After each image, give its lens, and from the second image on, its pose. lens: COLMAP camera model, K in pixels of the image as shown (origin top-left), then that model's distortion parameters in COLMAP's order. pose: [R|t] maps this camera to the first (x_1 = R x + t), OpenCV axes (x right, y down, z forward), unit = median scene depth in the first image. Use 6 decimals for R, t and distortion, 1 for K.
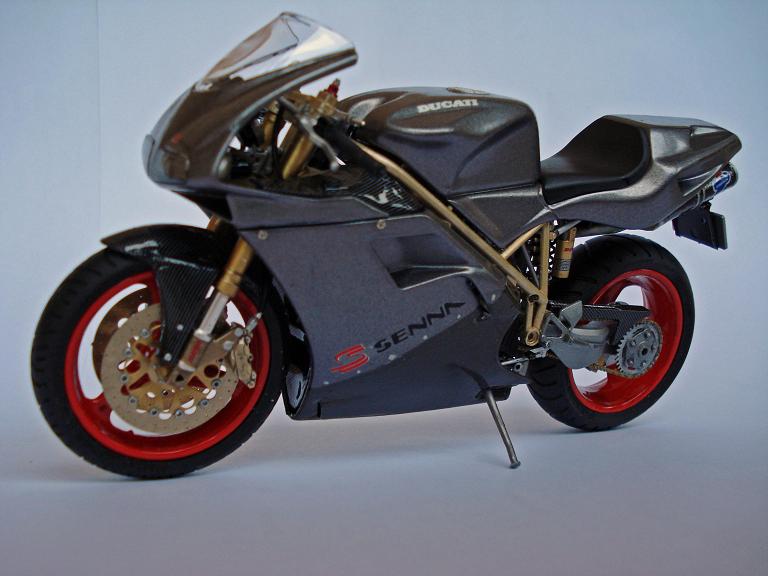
lens RADIAL K [[855.2, 0, 383.8], [0, 855.2, 289.2], [0, 0, 1]] dist [-0.071939, -0.018561]
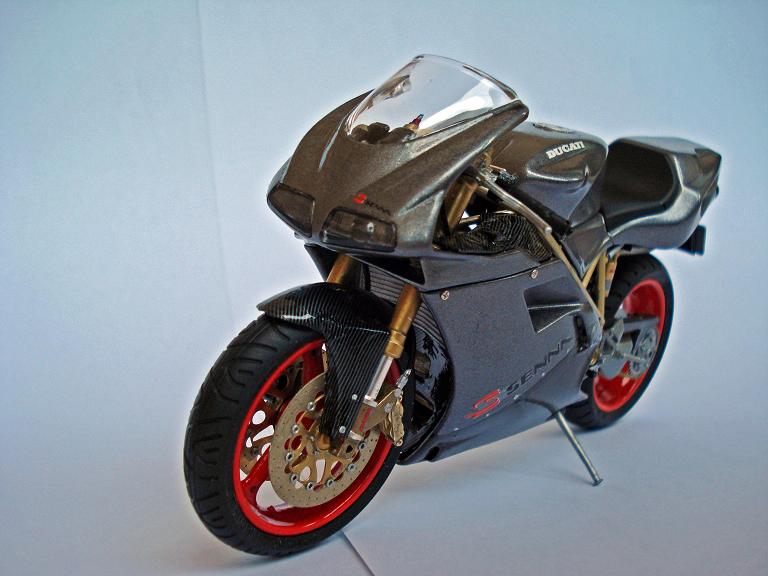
lens RADIAL K [[855.2, 0, 383.8], [0, 855.2, 289.2], [0, 0, 1]] dist [-0.071939, -0.018561]
pose [[0.948729, -0.062510, 0.309848, -0.450551], [0.045509, 0.997050, 0.061805, -0.119356], [-0.312797, -0.044535, 0.948775, 0.093089]]
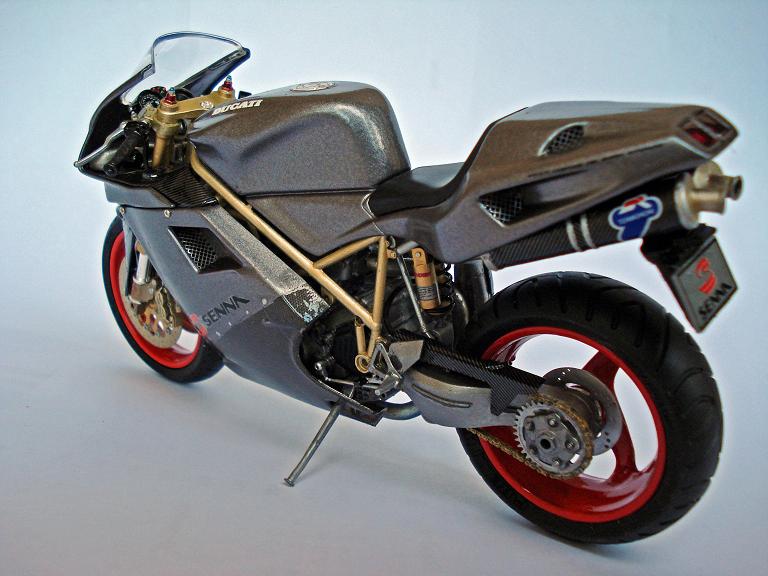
lens RADIAL K [[855.2, 0, 383.8], [0, 855.2, 289.2], [0, 0, 1]] dist [-0.071939, -0.018561]
pose [[0.400848, 0.191012, -0.896011, 1.093382], [-0.139065, 0.979376, 0.146570, -0.172990], [0.905528, 0.065852, 0.419144, 0.732717]]
